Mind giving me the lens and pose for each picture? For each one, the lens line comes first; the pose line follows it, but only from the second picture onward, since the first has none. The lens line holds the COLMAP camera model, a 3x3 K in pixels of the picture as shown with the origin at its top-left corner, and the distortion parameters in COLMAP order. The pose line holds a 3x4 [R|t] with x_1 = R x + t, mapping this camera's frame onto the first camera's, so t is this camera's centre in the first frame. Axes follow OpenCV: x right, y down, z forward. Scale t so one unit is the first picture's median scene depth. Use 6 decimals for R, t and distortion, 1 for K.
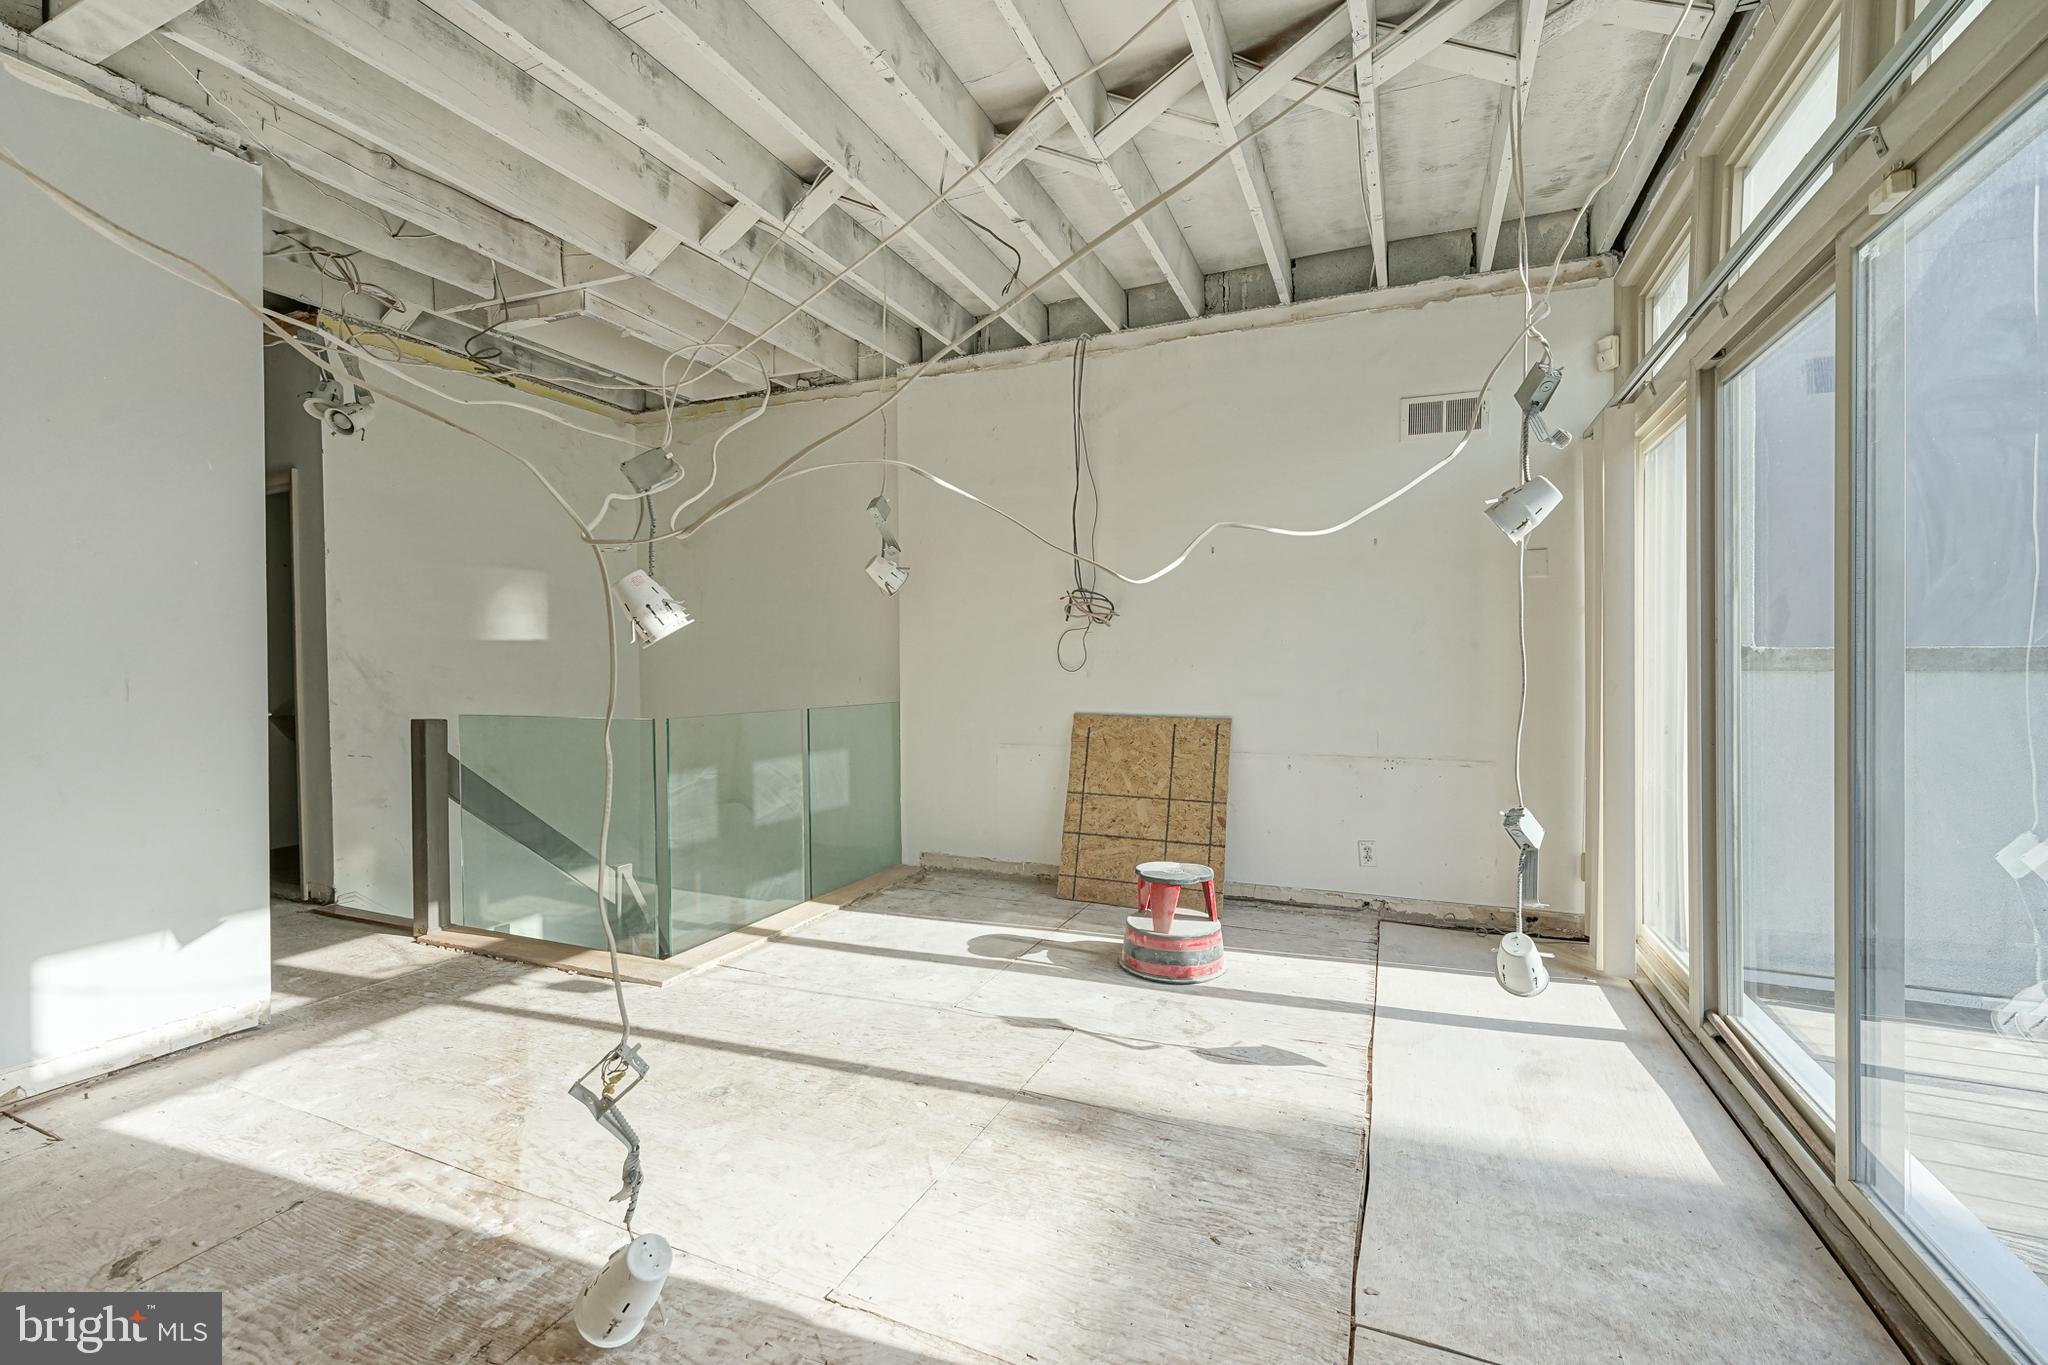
lens RADIAL K [[878.2, 0, 1017.2], [0, 878.2, 681.6], [0, 0, 1]] dist [0.000185, -0.000297]
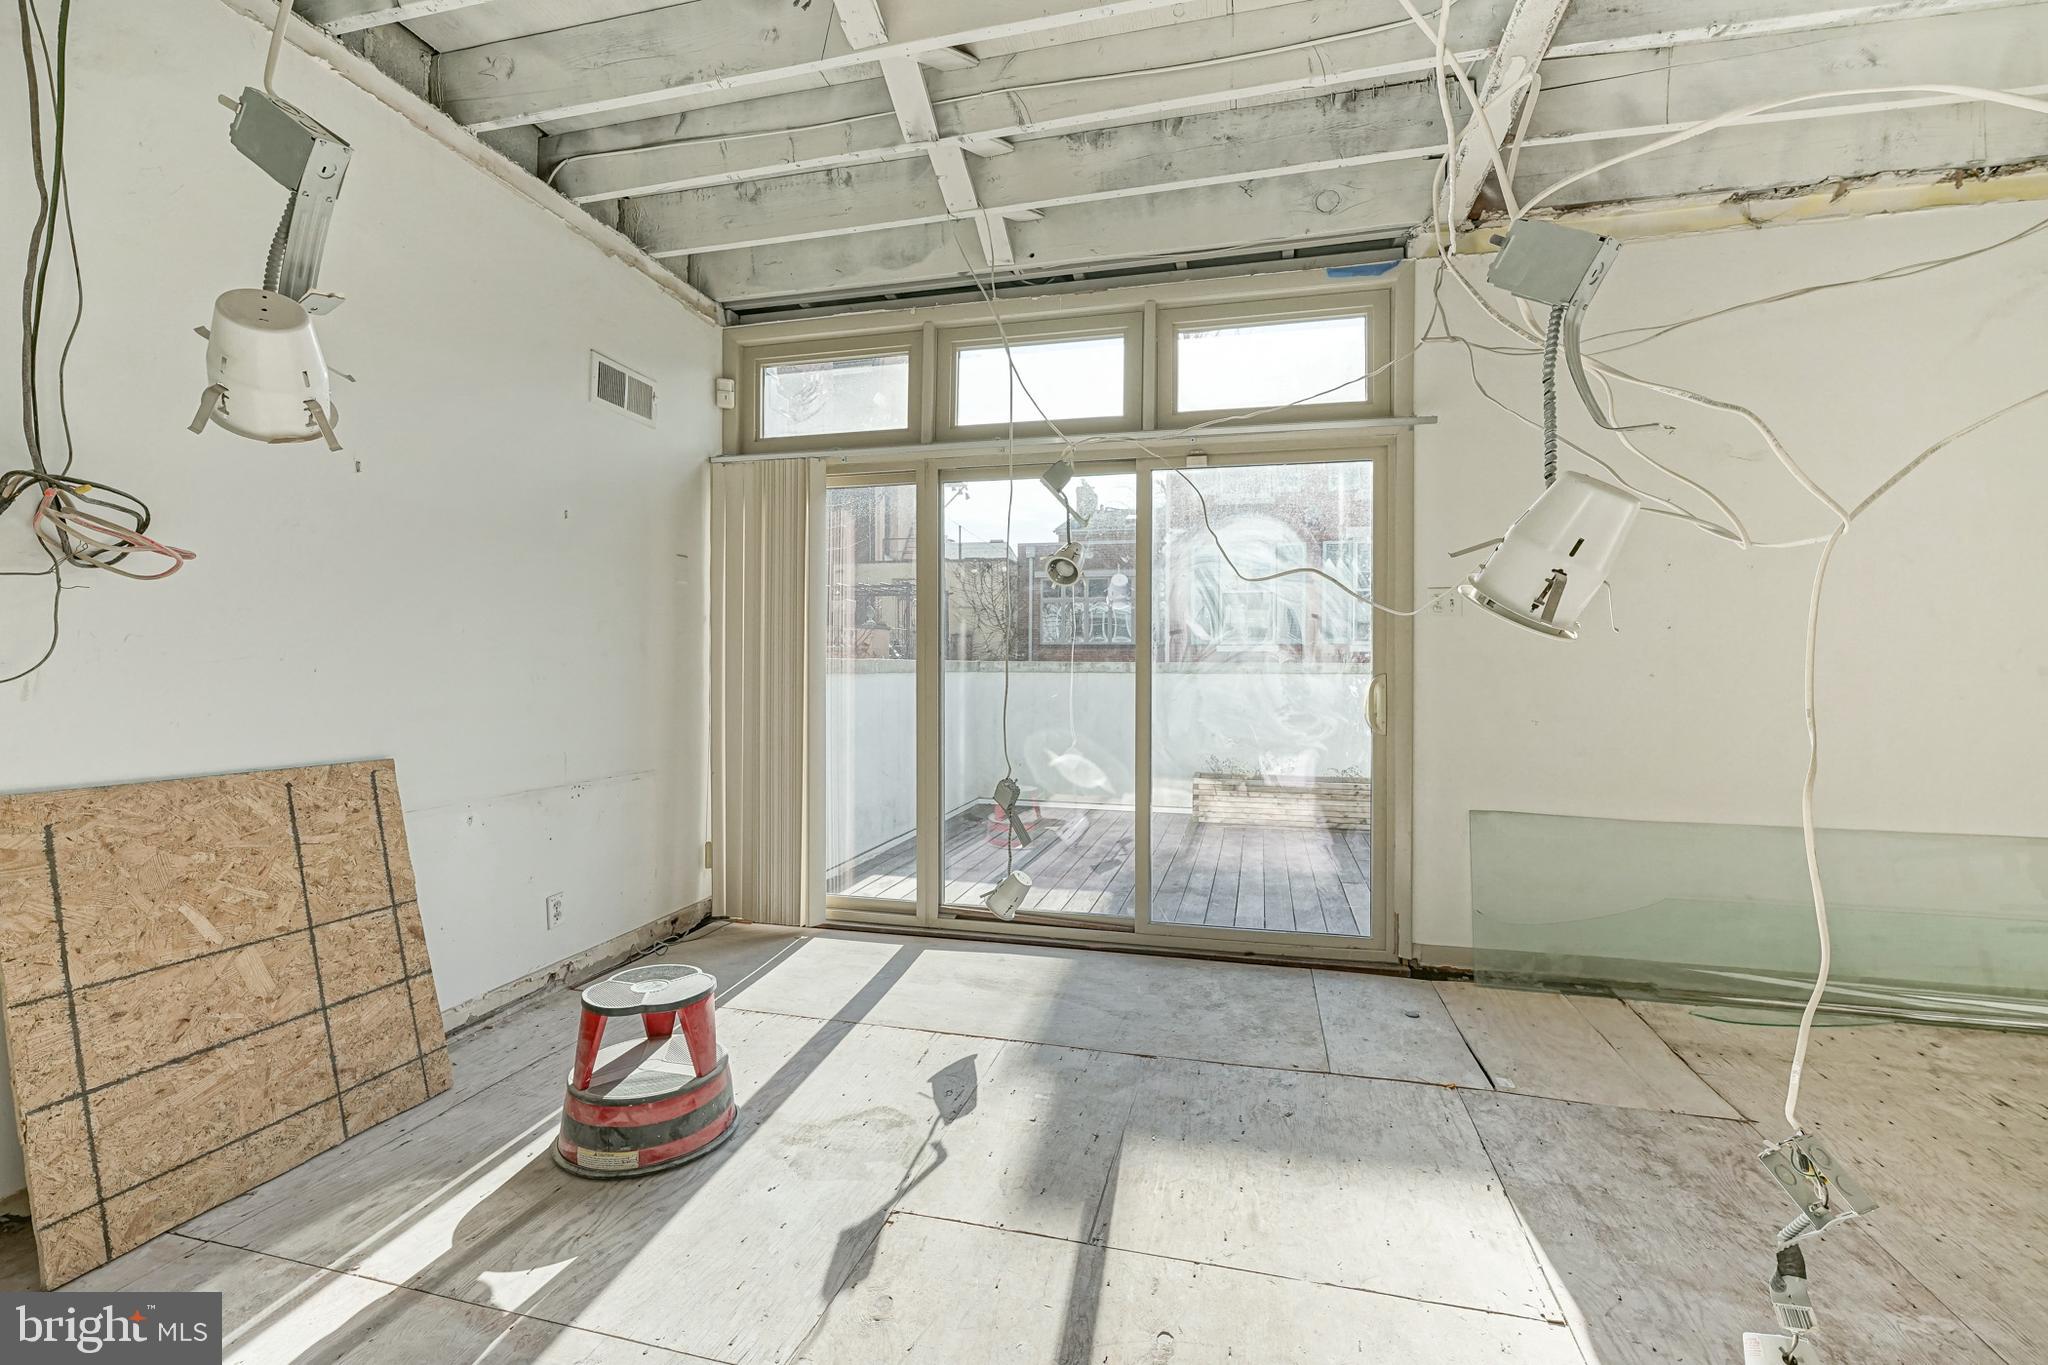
lens RADIAL K [[847.8, 0, 1049.0], [0, 847.8, 675.5], [0, 0, 1]] dist [-0.000870, 0.000215]
pose [[-0.177007, -0.005350, 0.984195, -0.434182], [0.017507, 0.999810, 0.008583, -0.012629], [-0.984054, 0.018749, -0.176879, 0.721910]]
